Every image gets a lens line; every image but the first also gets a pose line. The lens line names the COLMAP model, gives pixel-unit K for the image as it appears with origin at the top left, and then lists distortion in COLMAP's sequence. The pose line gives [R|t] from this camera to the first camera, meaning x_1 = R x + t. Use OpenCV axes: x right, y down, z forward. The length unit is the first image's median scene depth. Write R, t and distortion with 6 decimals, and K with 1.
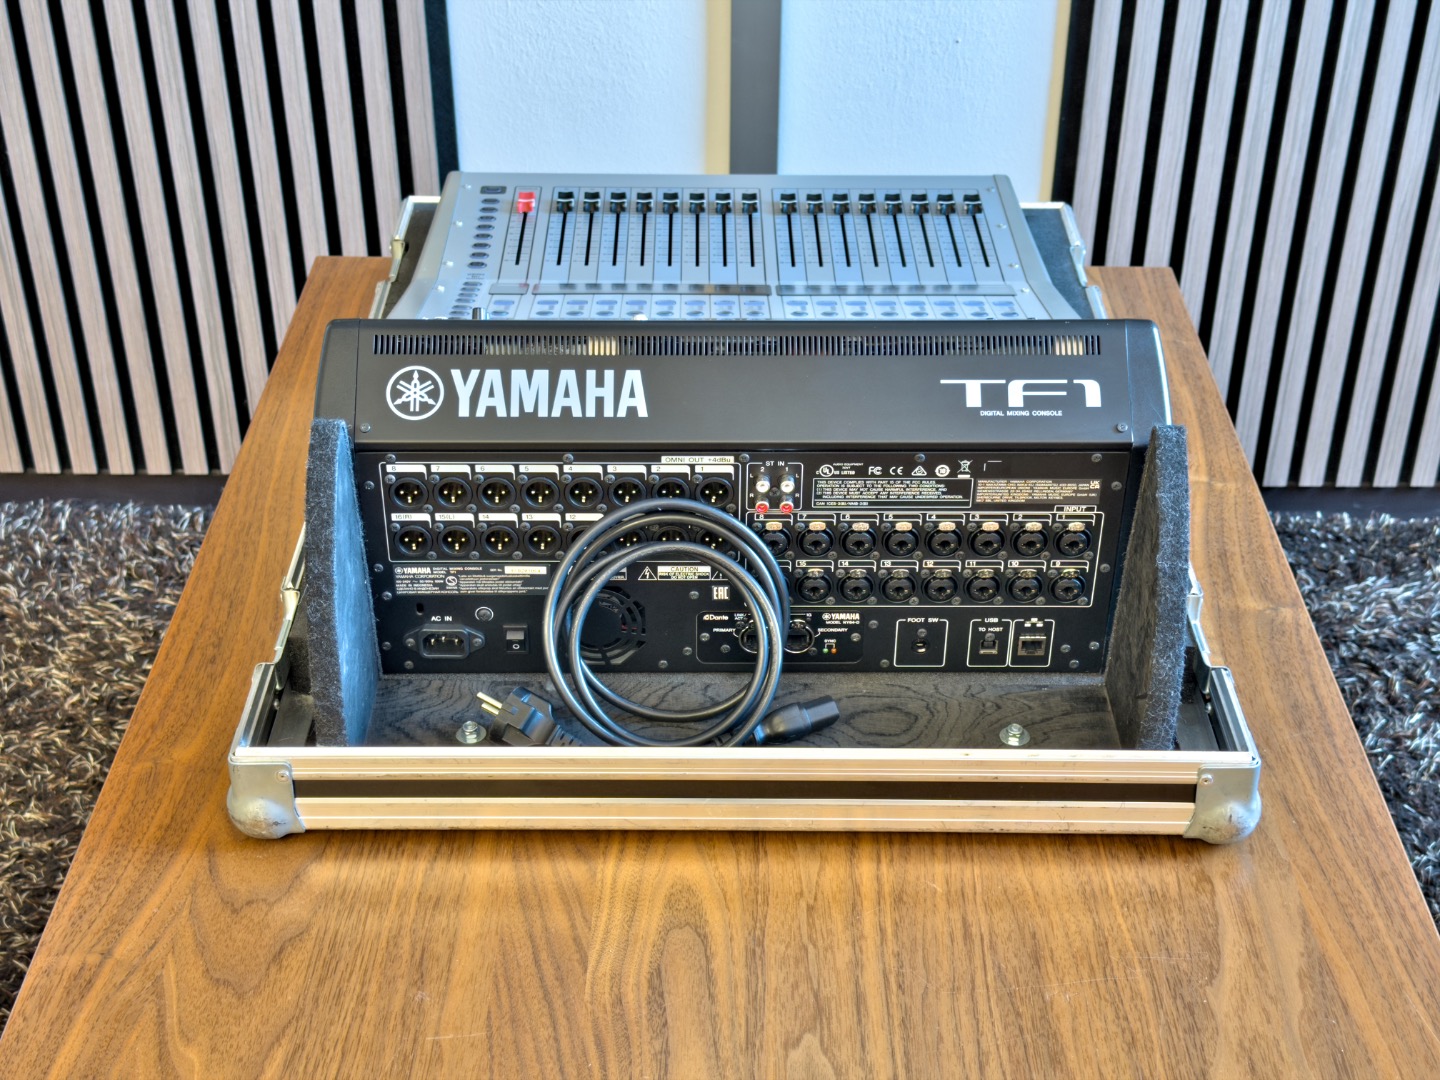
lens RADIAL K [[2079.2, 0, 725.4], [0, 2079.2, 545.5], [0, 0, 1]] dist [0.115811, 0.000000]
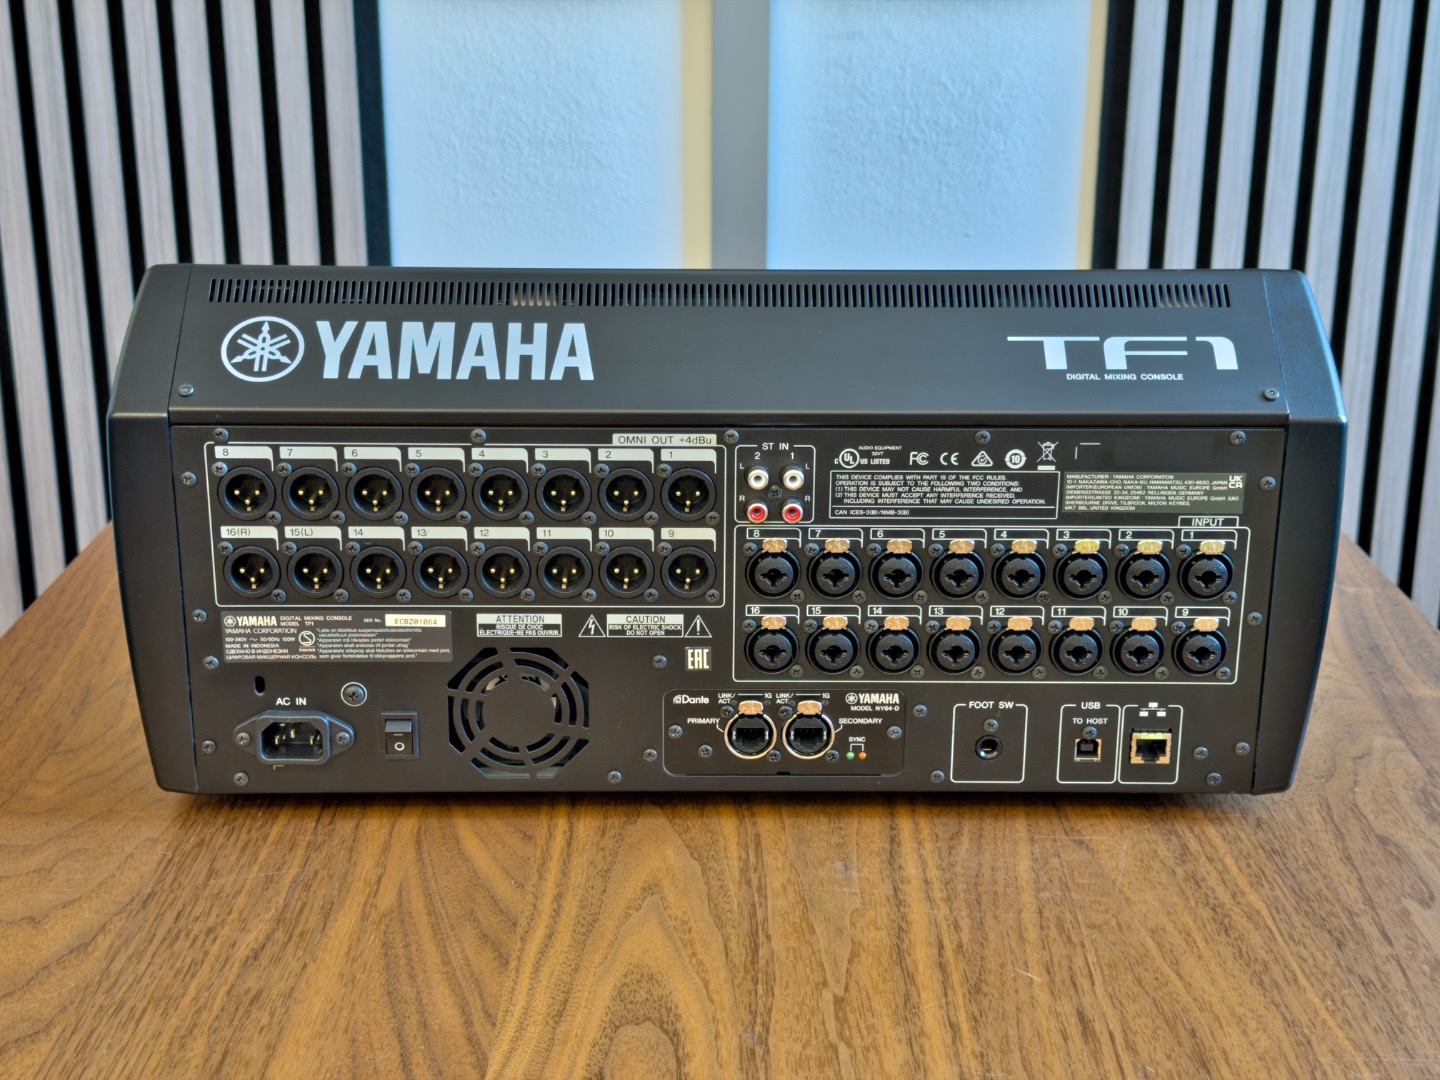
lens RADIAL K [[2079.2, 0, 710.5], [0, 2079.2, 491.8], [0, 0, 1]] dist [0.115811, 0.000000]
pose [[0.999991, -0.003269, 0.002697, -0.000159], [0.003921, 0.955286, -0.295656, 0.116781], [-0.001609, 0.295664, 0.955291, 0.188538]]
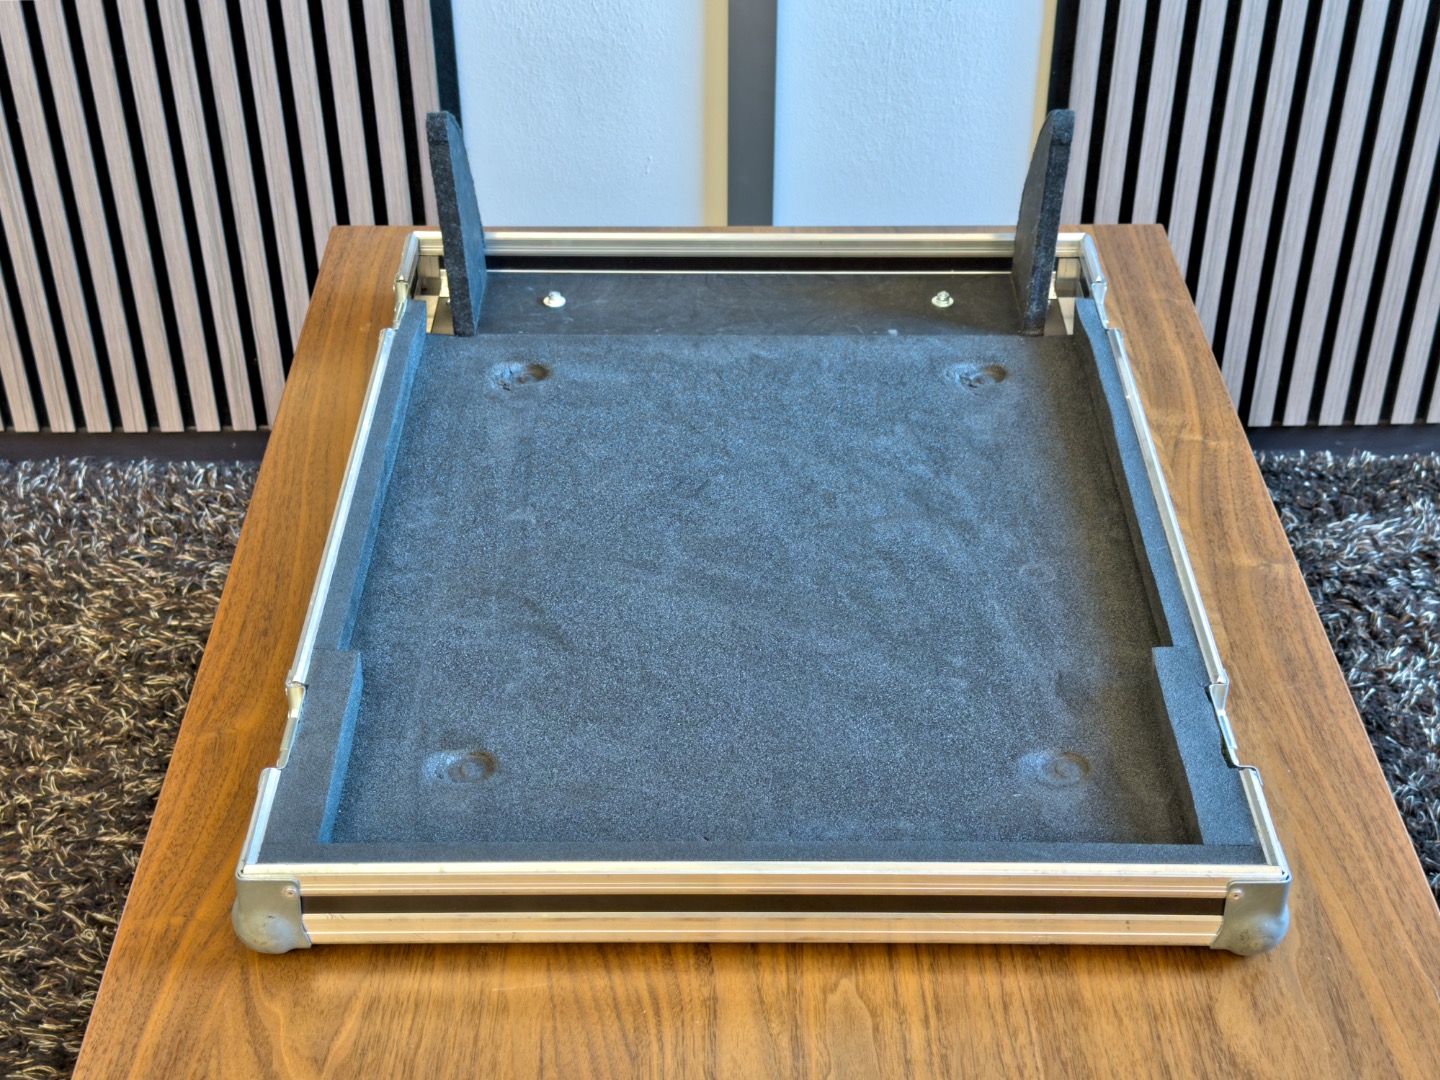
lens RADIAL K [[2079.2, 0, 720.6], [0, 2079.2, 556.8], [0, 0, 1]] dist [0.115811, 0.000000]
pose [[0.999793, -0.016540, 0.011811, -0.016768], [0.015967, 0.998767, 0.046997, -0.018074], [-0.012574, -0.046798, 0.998825, -0.030223]]
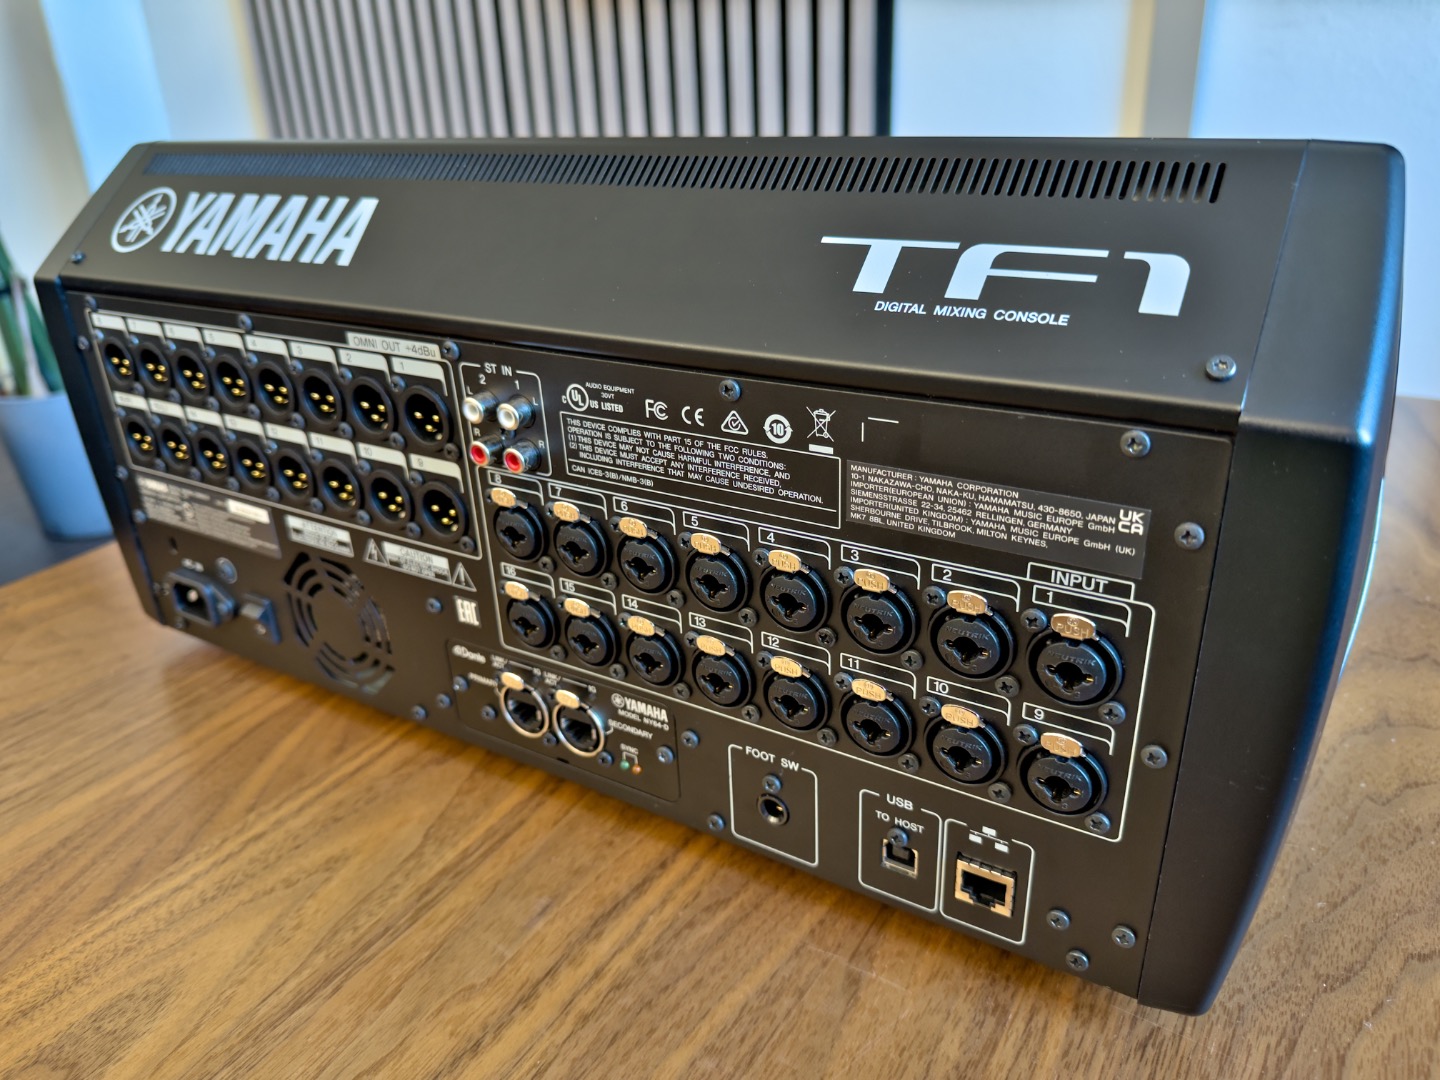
lens RADIAL K [[1032.0, 0, 716.1], [0, 1032.0, 518.9], [0, 0, 1]] dist [0.031028, -0.059074]
pose [[0.850188, 0.172077, -0.497563, 0.132086], [-0.254333, 0.961725, -0.101978, 0.007235], [0.460971, 0.213247, 0.861412, 0.488427]]
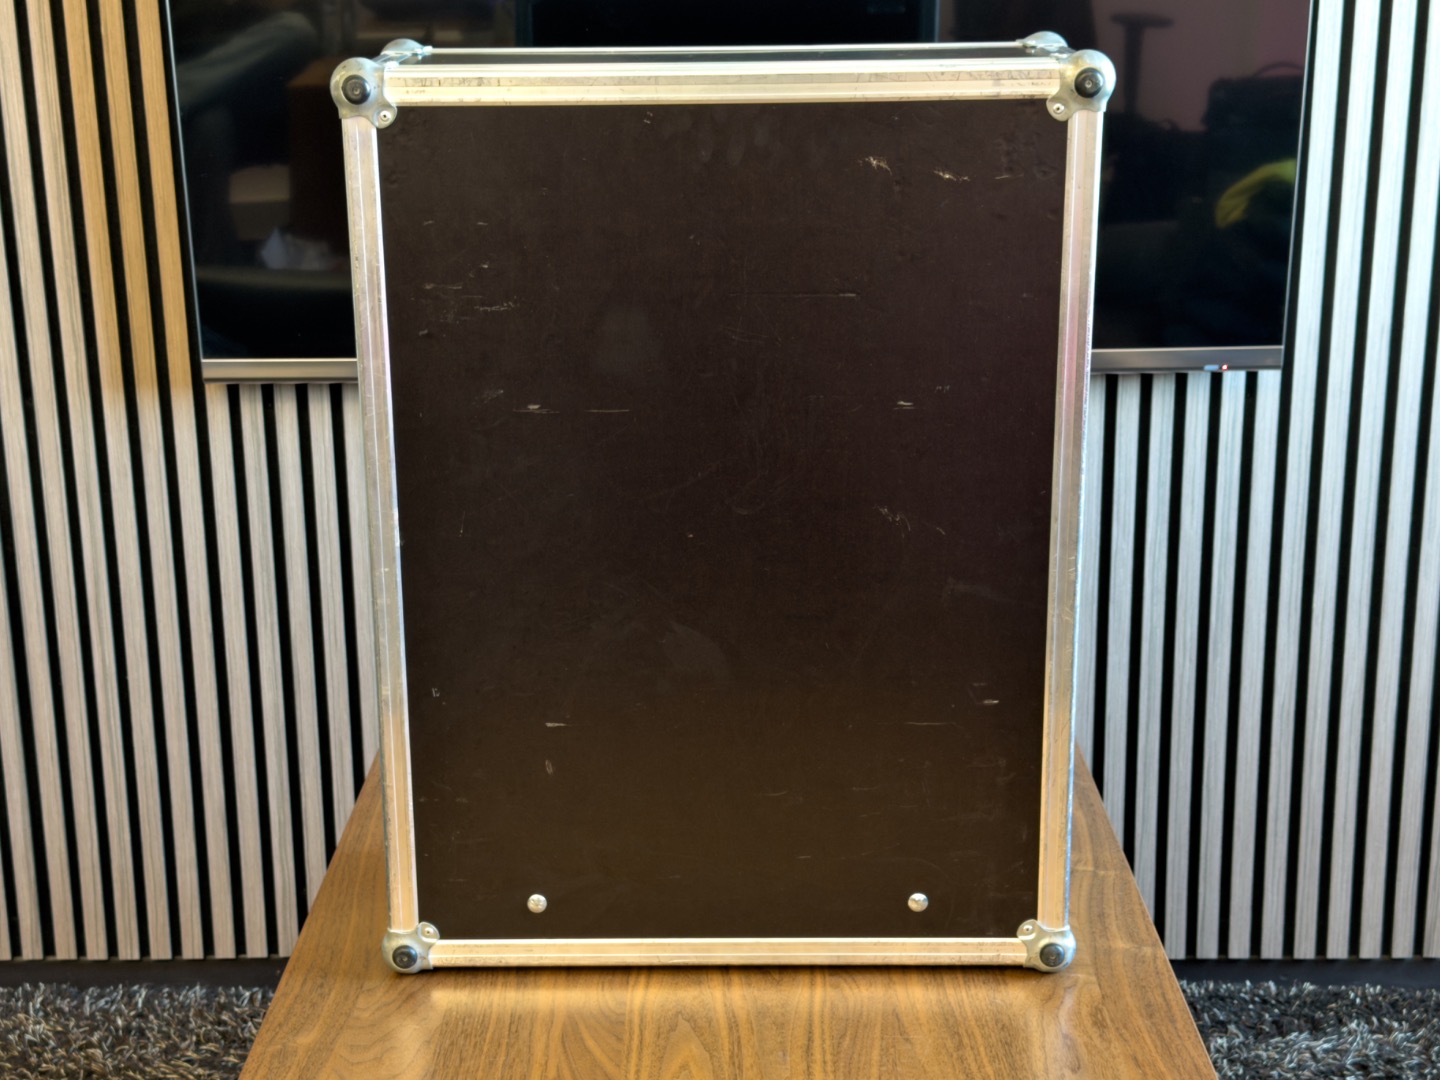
lens RADIAL K [[2299.8, 0, 694.8], [0, 2299.8, 555.8], [0, 0, 1]] dist [0.106902, 0.000000]
pose [[0.999757, -0.014434, -0.016685, 0.010645], [0.008758, 0.953791, -0.300344, 0.148292], [0.020249, 0.300124, 0.953685, -0.283858]]
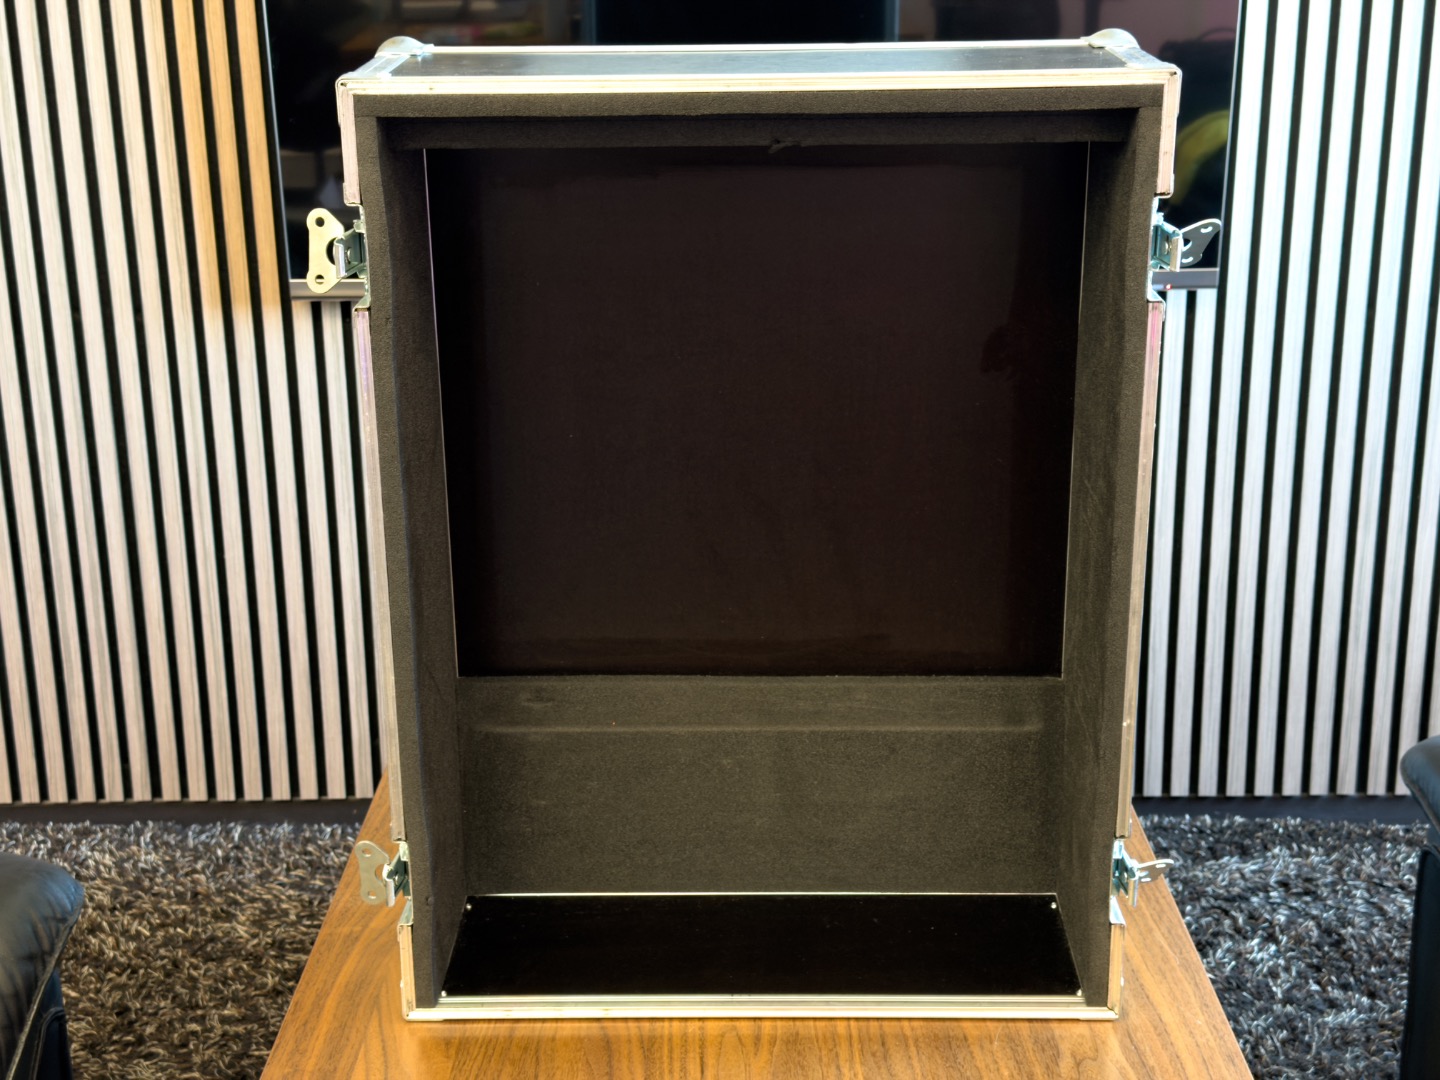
lens RADIAL K [[2079.2, 0, 719.8], [0, 2079.2, 514.9], [0, 0, 1]] dist [0.115811, 0.000000]
pose [[0.999869, -0.015768, -0.003723, -0.002776], [0.014044, 0.958093, -0.286112, 0.188799], [0.008079, 0.286022, 0.958189, -0.340728]]
